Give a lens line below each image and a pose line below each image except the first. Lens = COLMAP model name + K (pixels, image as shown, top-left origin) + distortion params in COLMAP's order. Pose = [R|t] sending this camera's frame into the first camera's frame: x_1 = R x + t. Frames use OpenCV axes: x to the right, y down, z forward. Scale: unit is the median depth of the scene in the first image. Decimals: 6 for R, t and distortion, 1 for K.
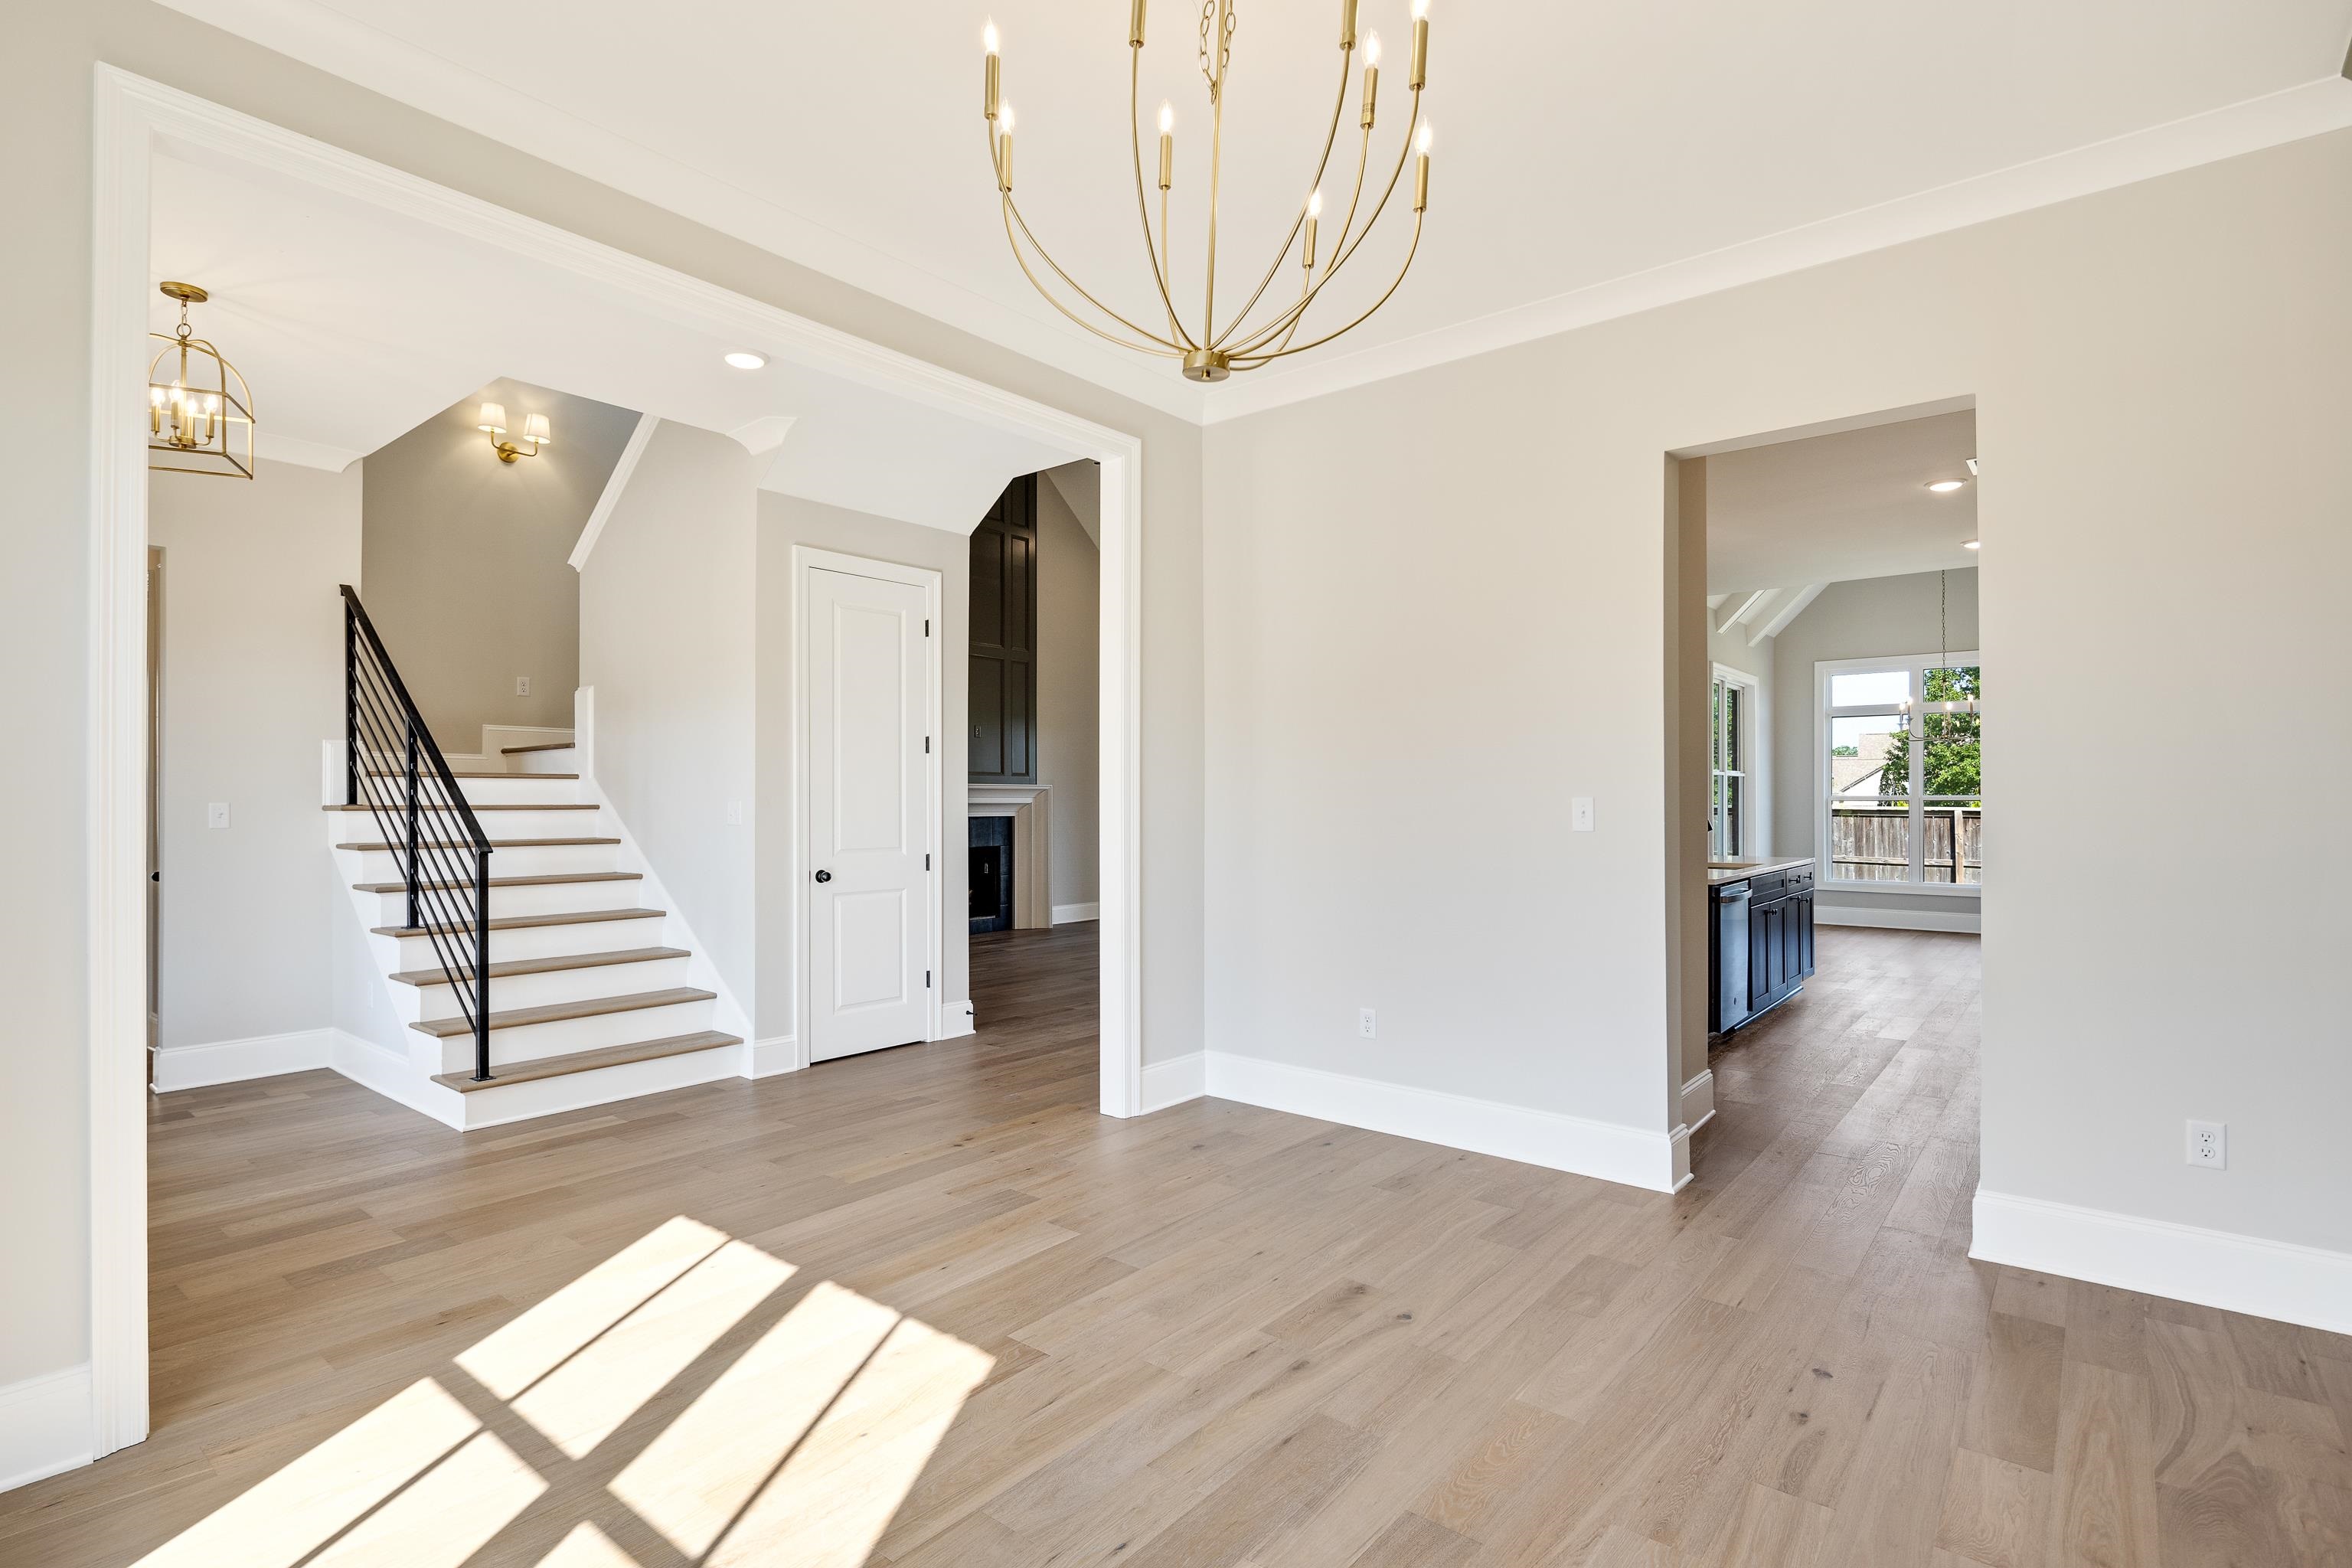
lens RADIAL K [[1141.6, 0, 1159.0], [0, 1141.6, 802.5], [0, 0, 1]] dist [0.001034, -0.000120]
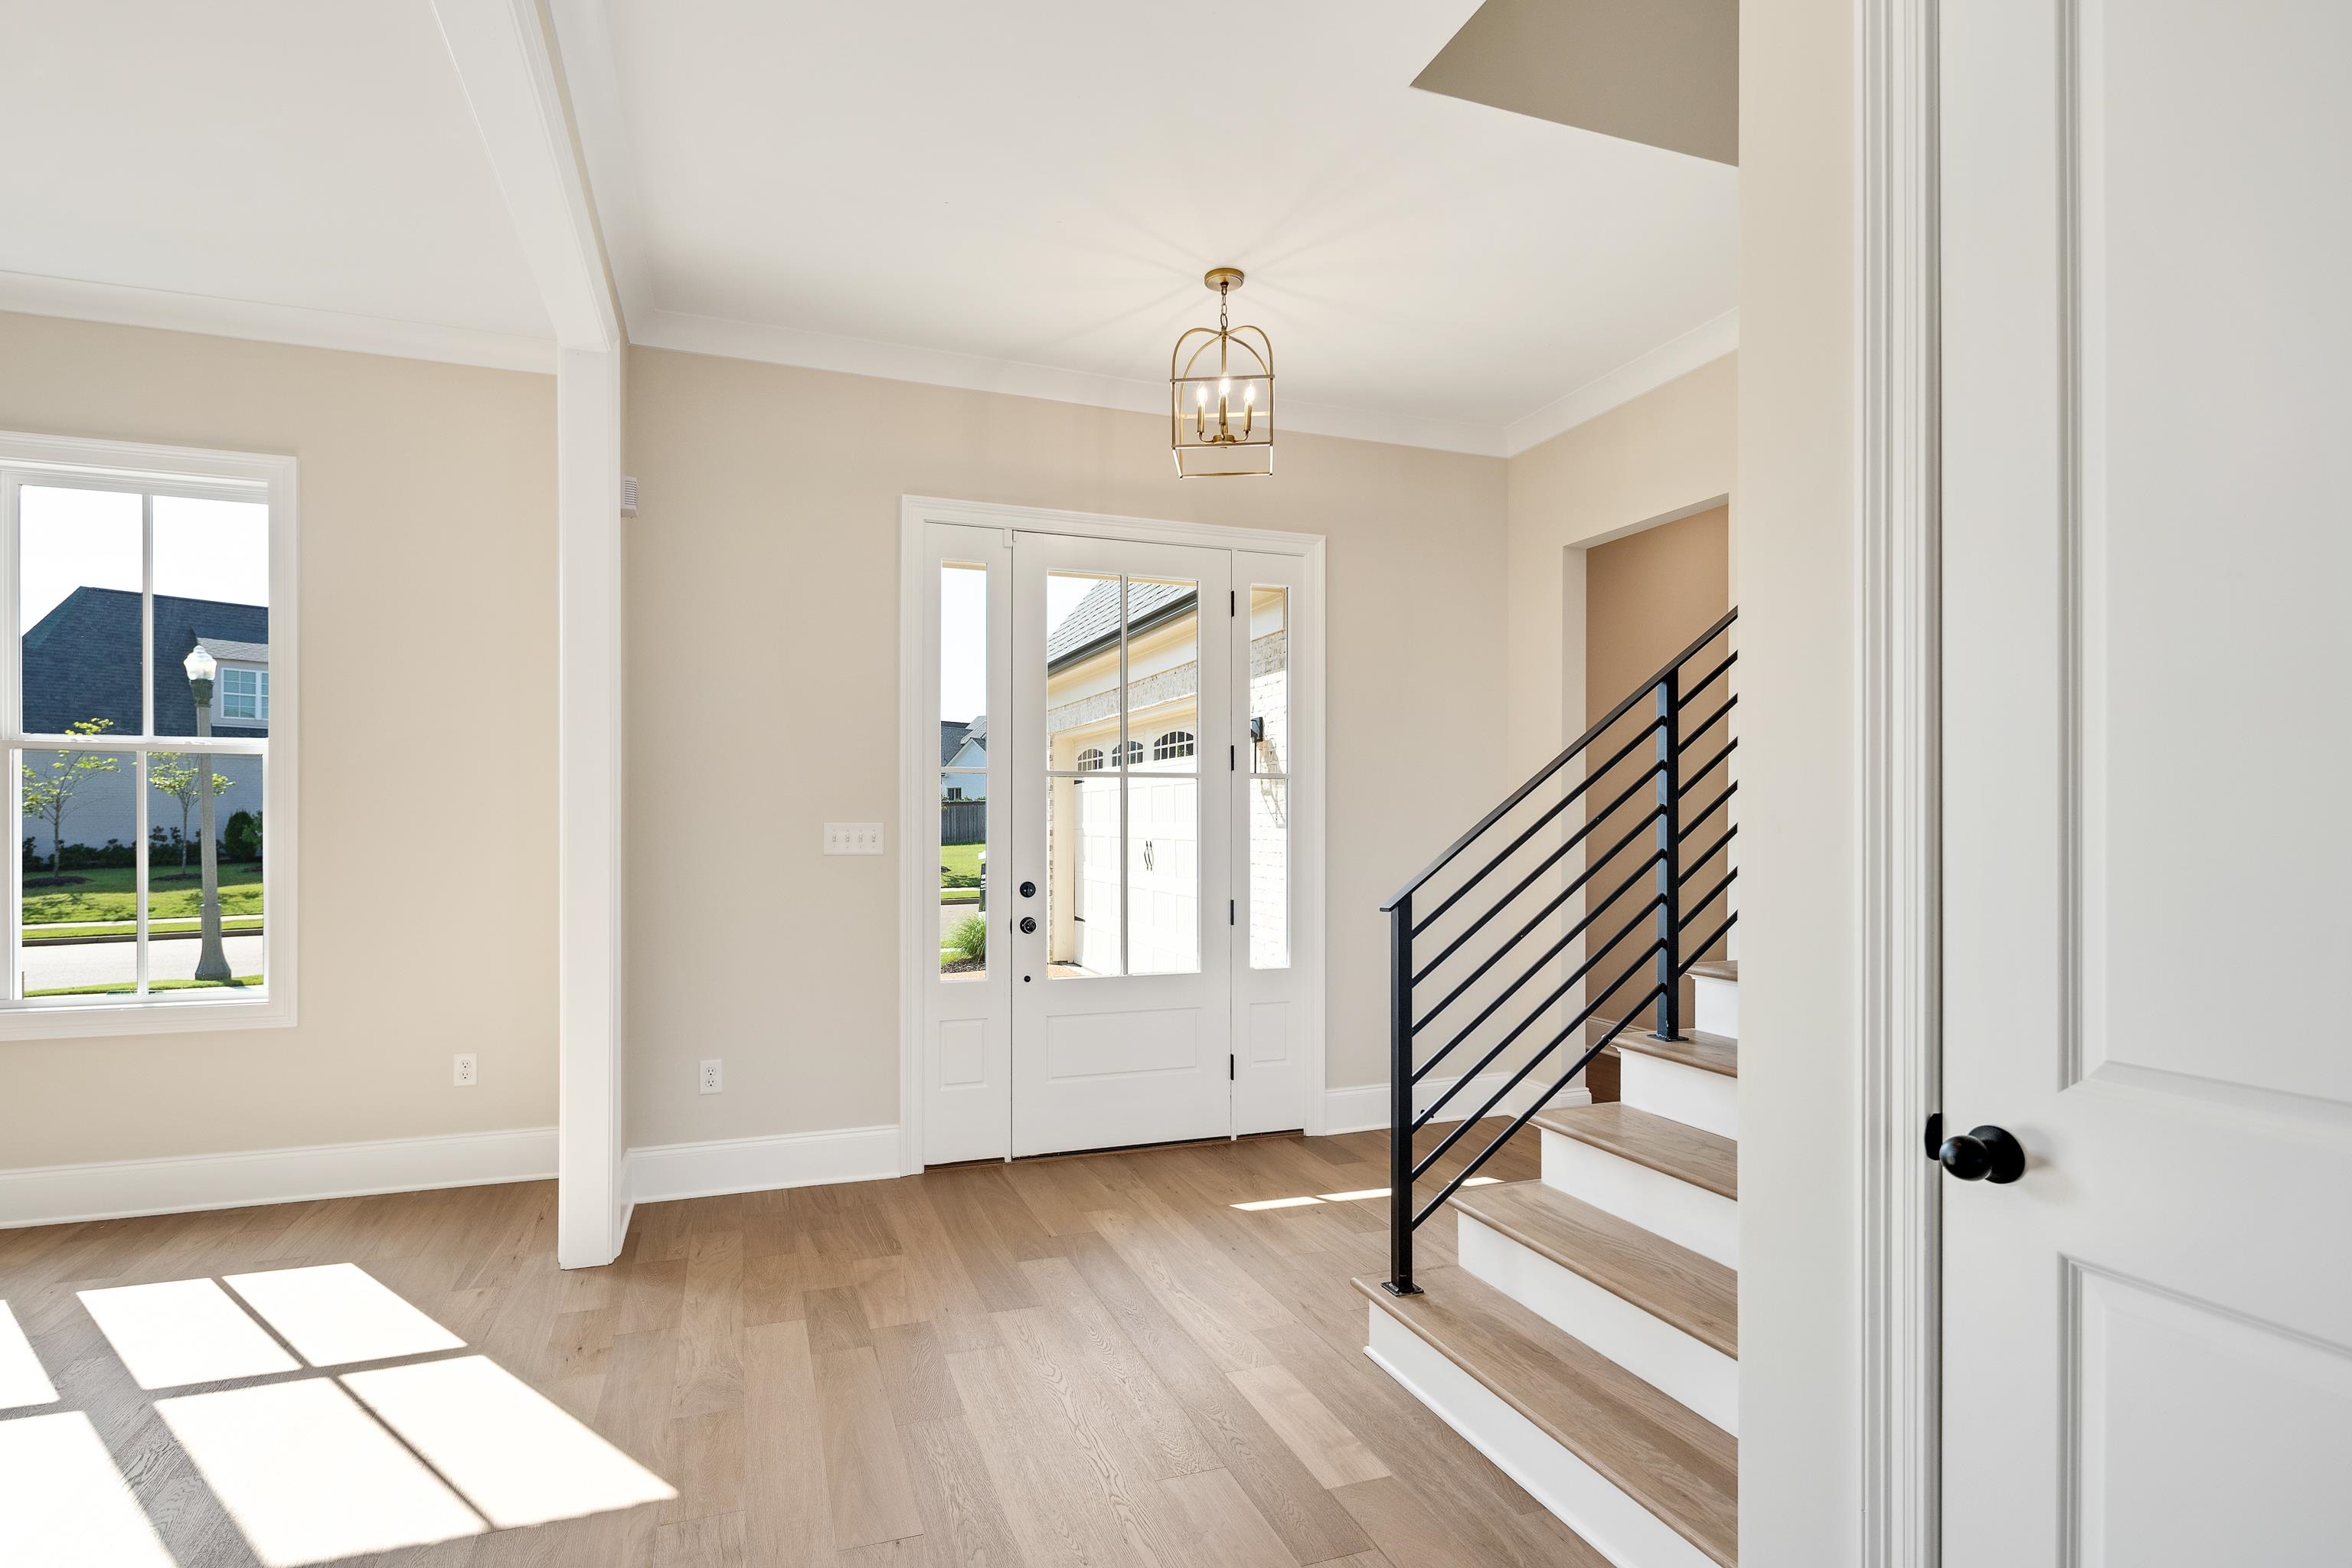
lens RADIAL K [[1141.6, 0, 1159.0], [0, 1141.6, 802.5], [0, 0, 1]] dist [0.001034, -0.000120]
pose [[-0.502925, -0.010180, -0.864270, -0.009985], [-0.000056, 0.999931, -0.011745, -0.003464], [0.864330, -0.005858, -0.502891, 1.039595]]
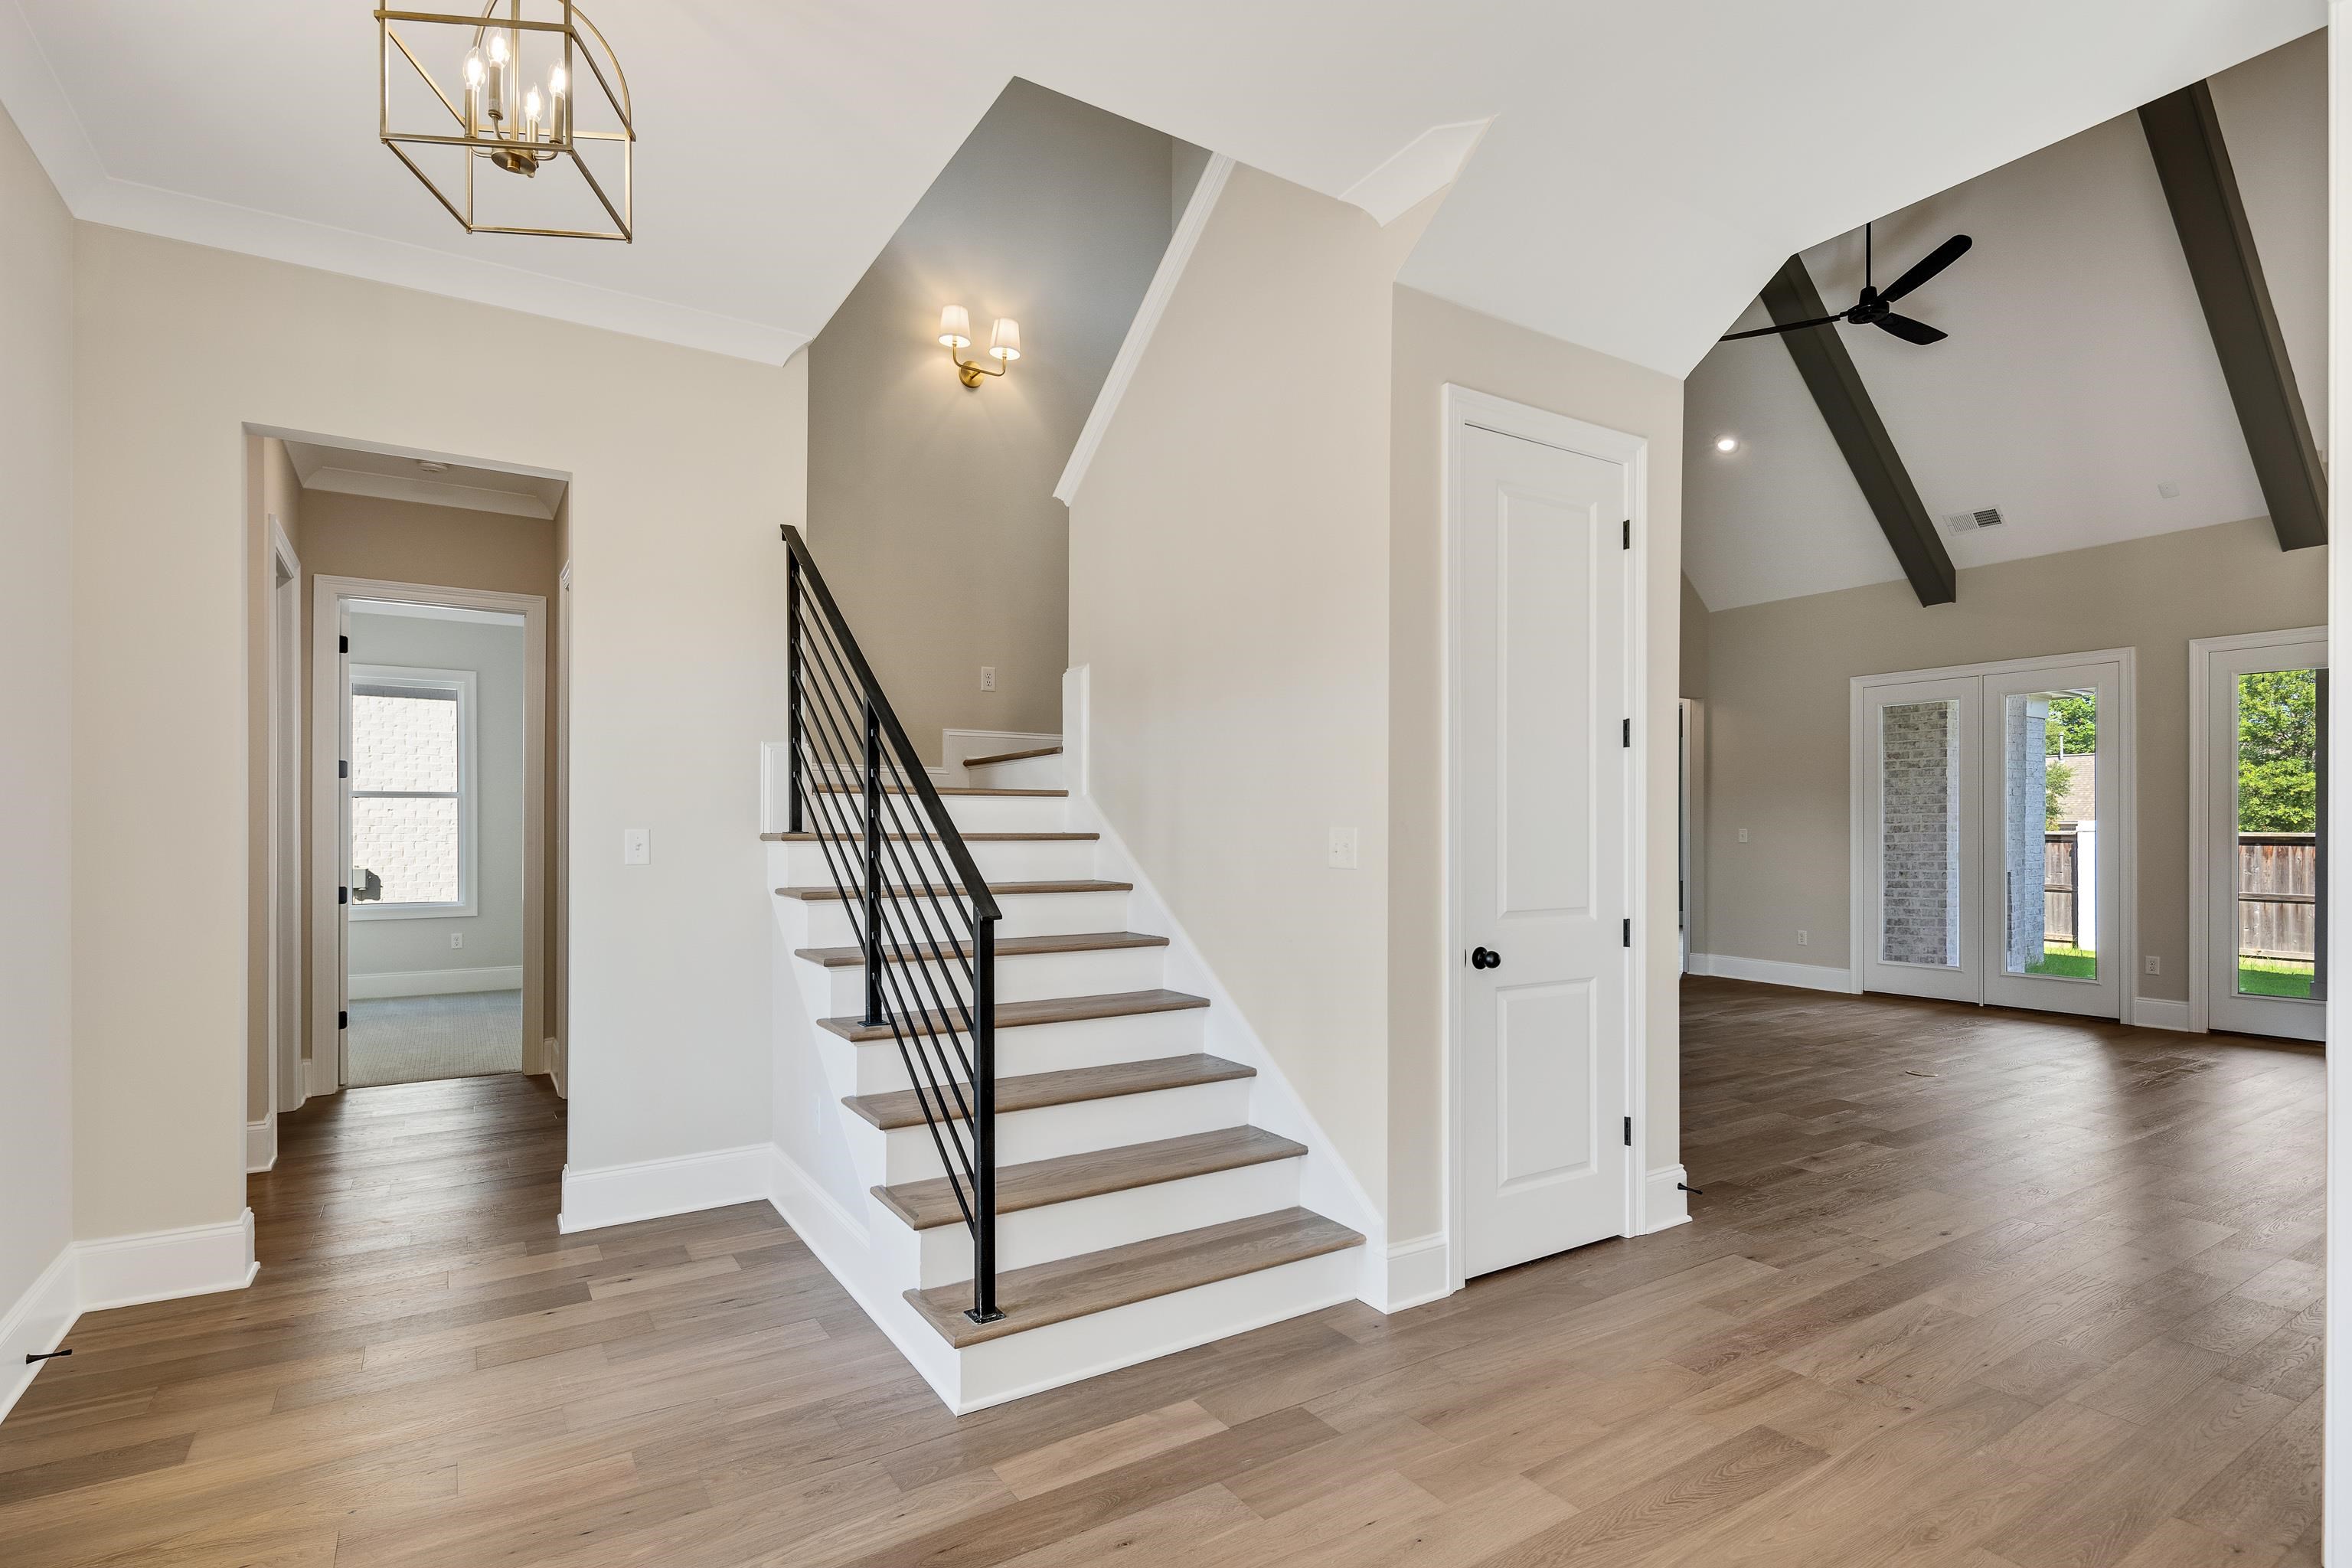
lens RADIAL K [[1133.2, 0, 1146.8], [0, 1133.2, 846.3], [0, 0, 1]] dist [0.004455, 0.000072]
pose [[0.947828, 0.007057, -0.318703, -0.294579], [-0.002920, 0.999905, 0.013457, 0.000782], [0.318768, -0.011824, 0.947759, 0.430162]]
